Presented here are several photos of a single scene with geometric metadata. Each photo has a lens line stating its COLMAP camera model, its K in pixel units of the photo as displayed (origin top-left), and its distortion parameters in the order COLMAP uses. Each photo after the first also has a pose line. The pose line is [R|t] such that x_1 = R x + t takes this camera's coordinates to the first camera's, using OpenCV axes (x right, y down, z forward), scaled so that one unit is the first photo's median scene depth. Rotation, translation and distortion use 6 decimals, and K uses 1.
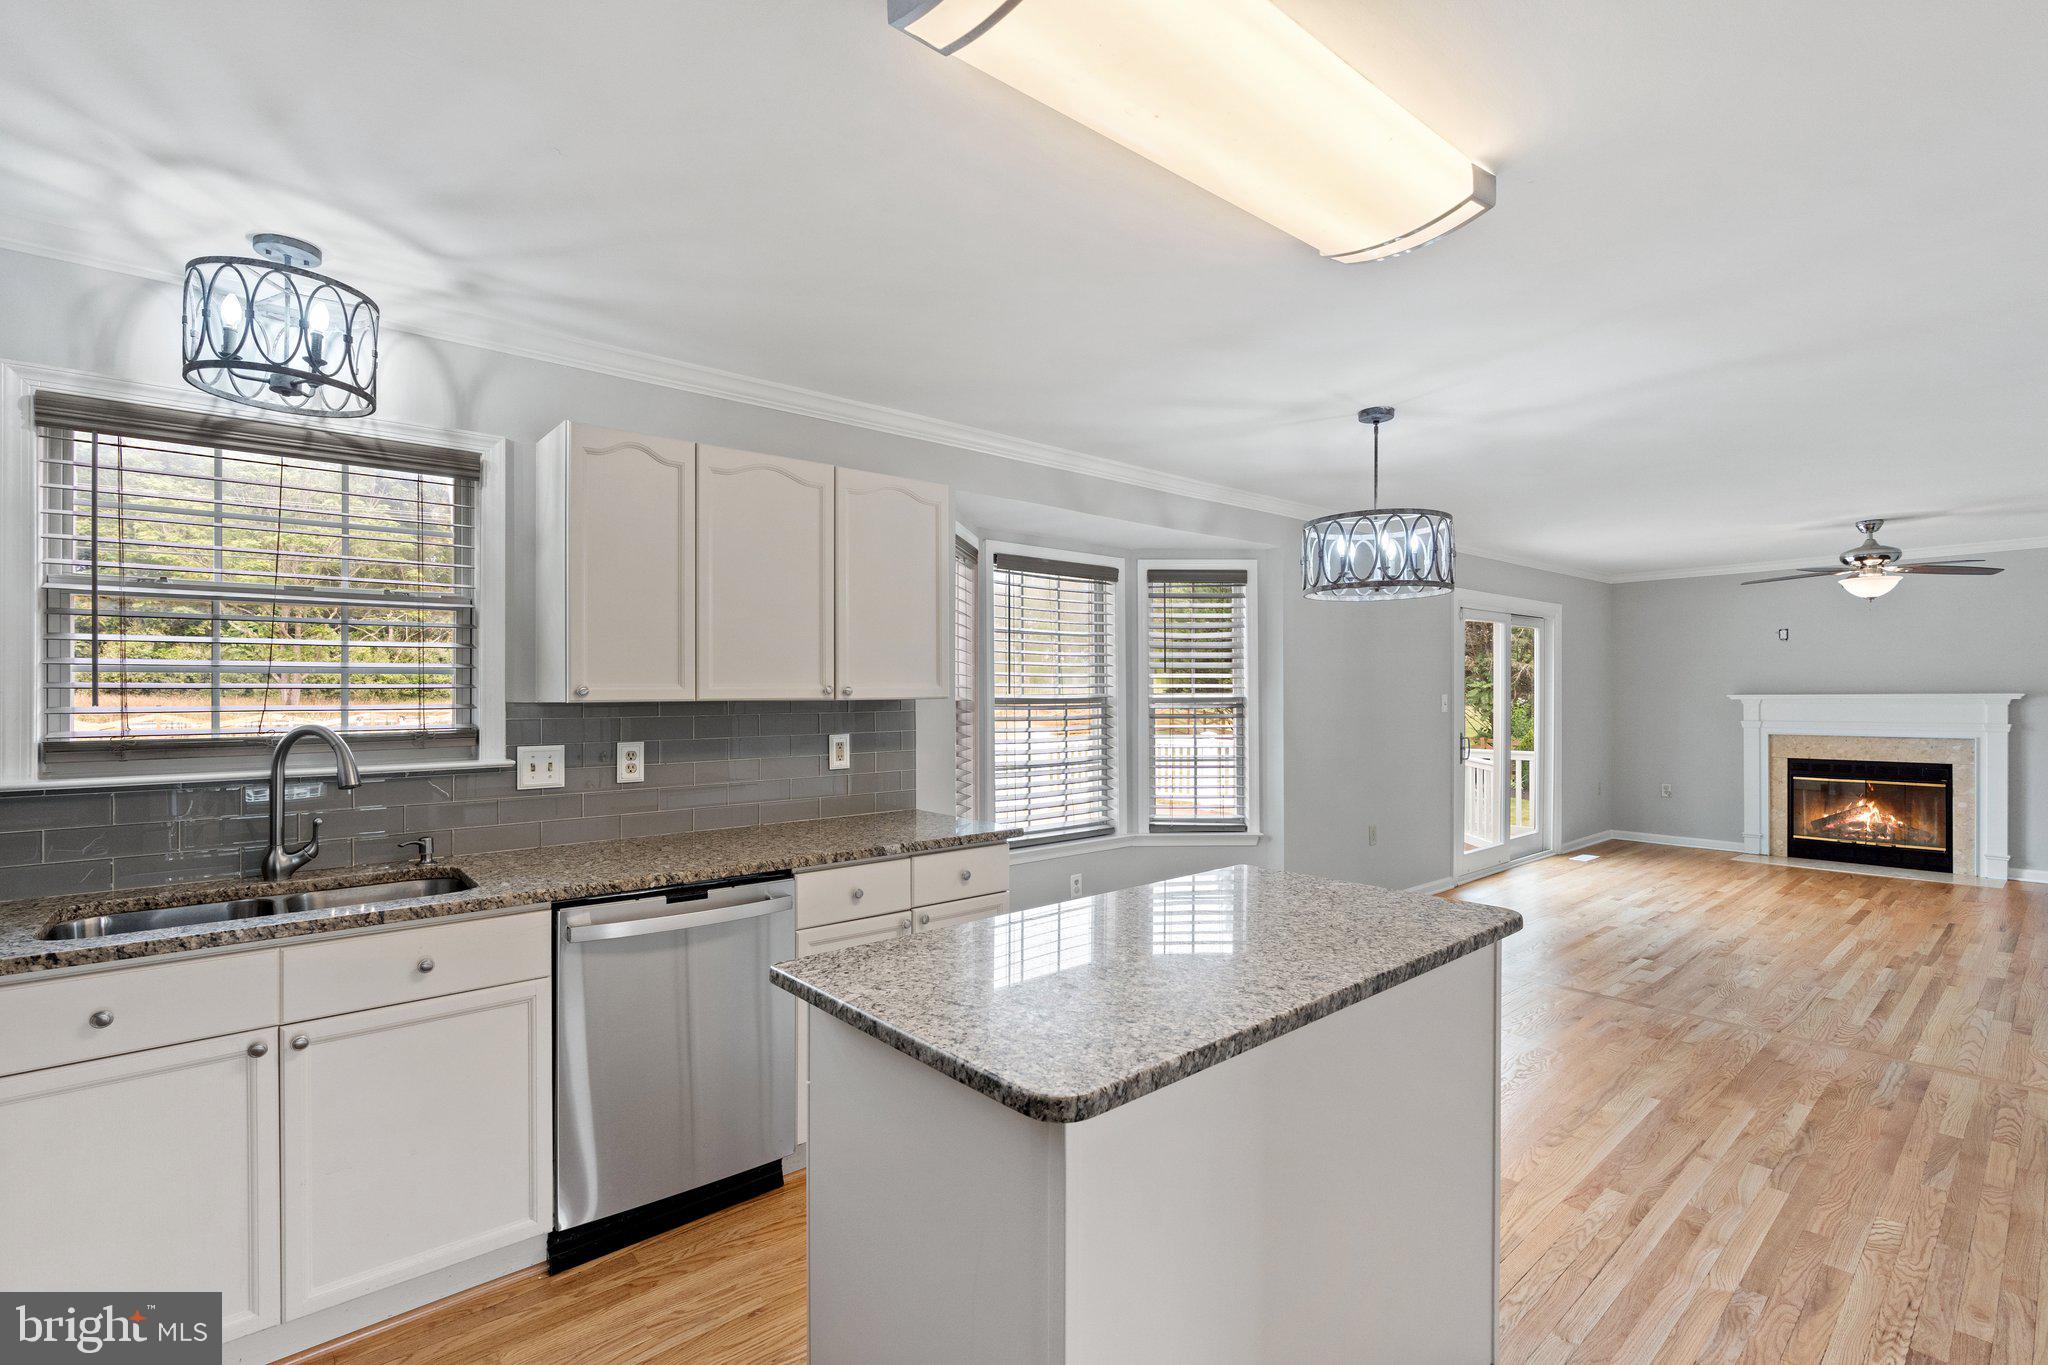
lens RADIAL K [[933.8, 0, 1033.5], [0, 933.8, 685.1], [0, 0, 1]] dist [-0.011447, 0.003235]
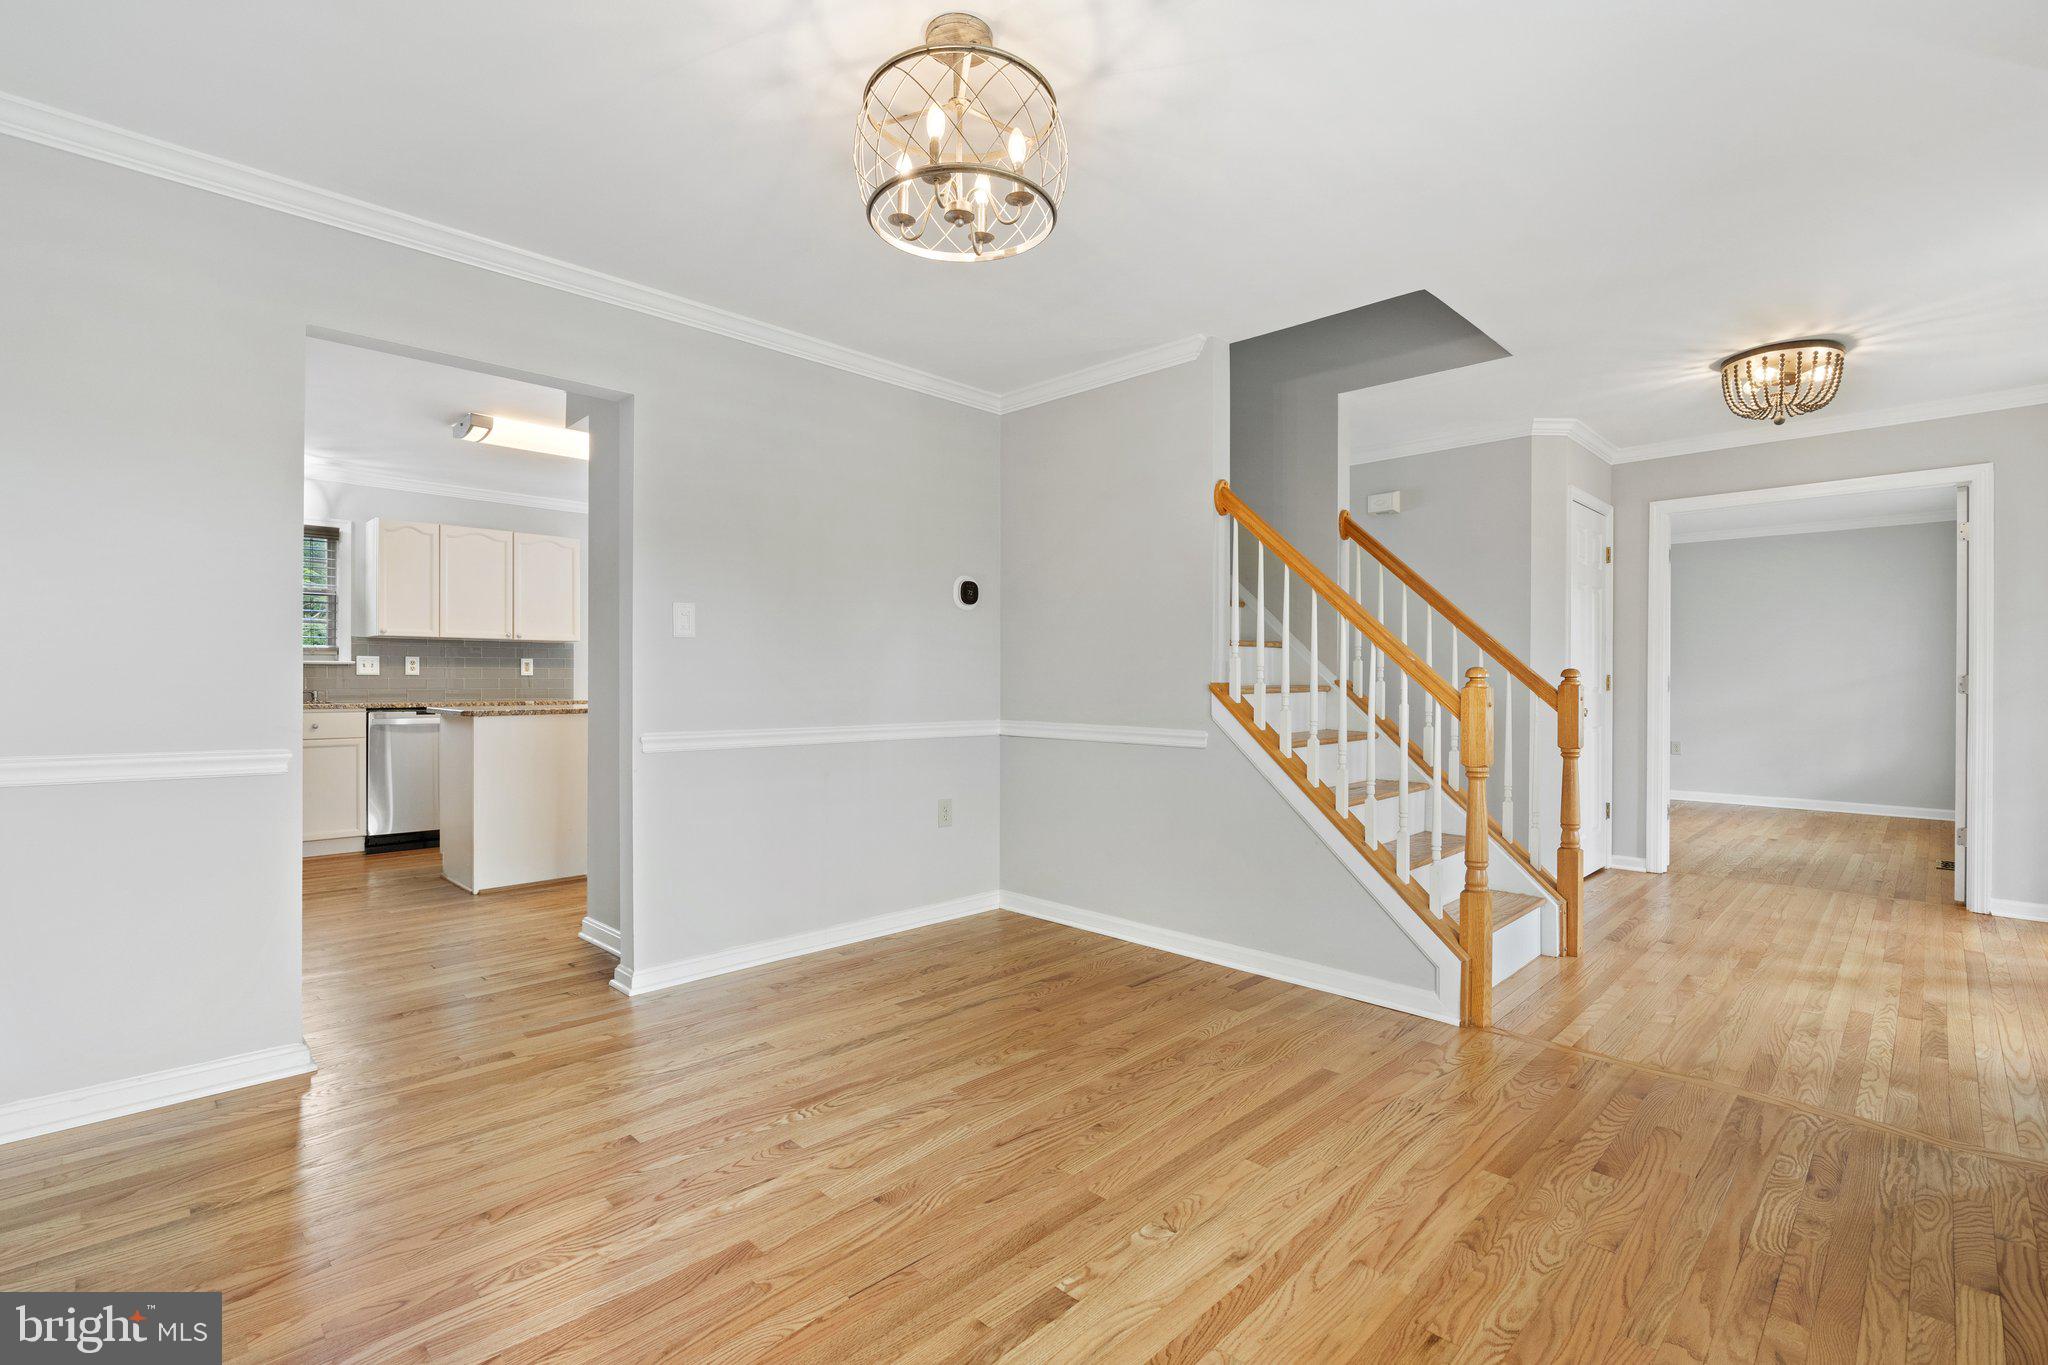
lens RADIAL K [[933.8, 0, 1029.2], [0, 933.8, 684.9], [0, 0, 1]] dist [-0.011447, 0.003235]
pose [[0.996499, 0.010438, 0.082950, 0.869185], [-0.011445, 0.999866, 0.011683, 0.088455], [-0.082817, -0.012592, 0.996485, -1.359467]]
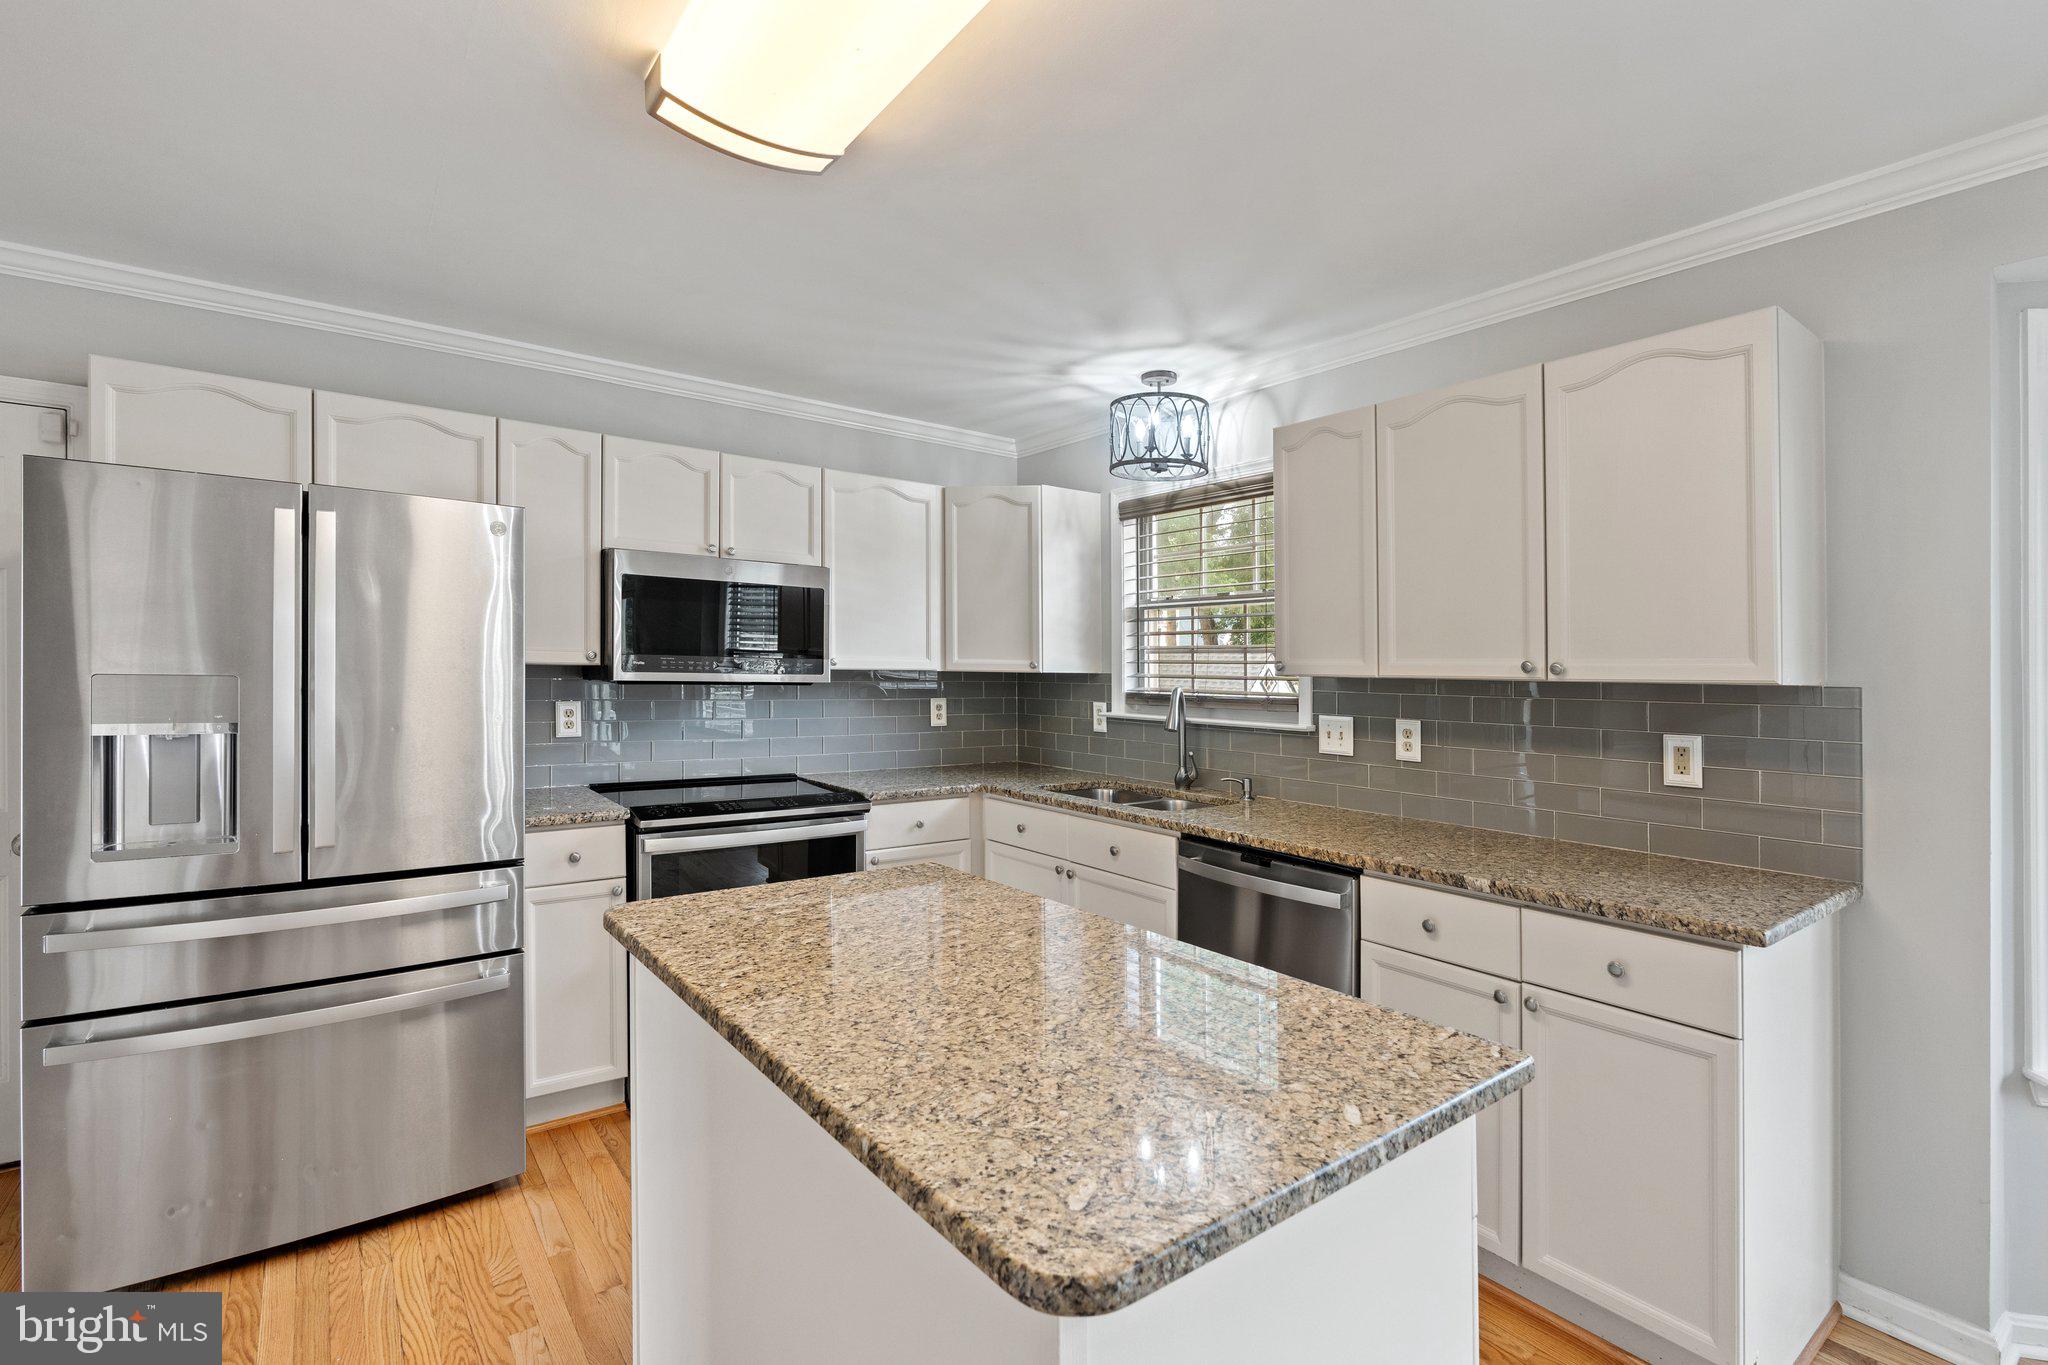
lens RADIAL K [[933.8, 0, 1015.5], [0, 933.8, 669.2], [0, 0, 1]] dist [-0.011447, 0.003235]
pose [[-0.070322, 0.002517, -0.997521, 0.587128], [-0.008957, 0.999955, 0.003155, 0.009661], [0.997484, 0.009157, -0.070297, 0.677616]]
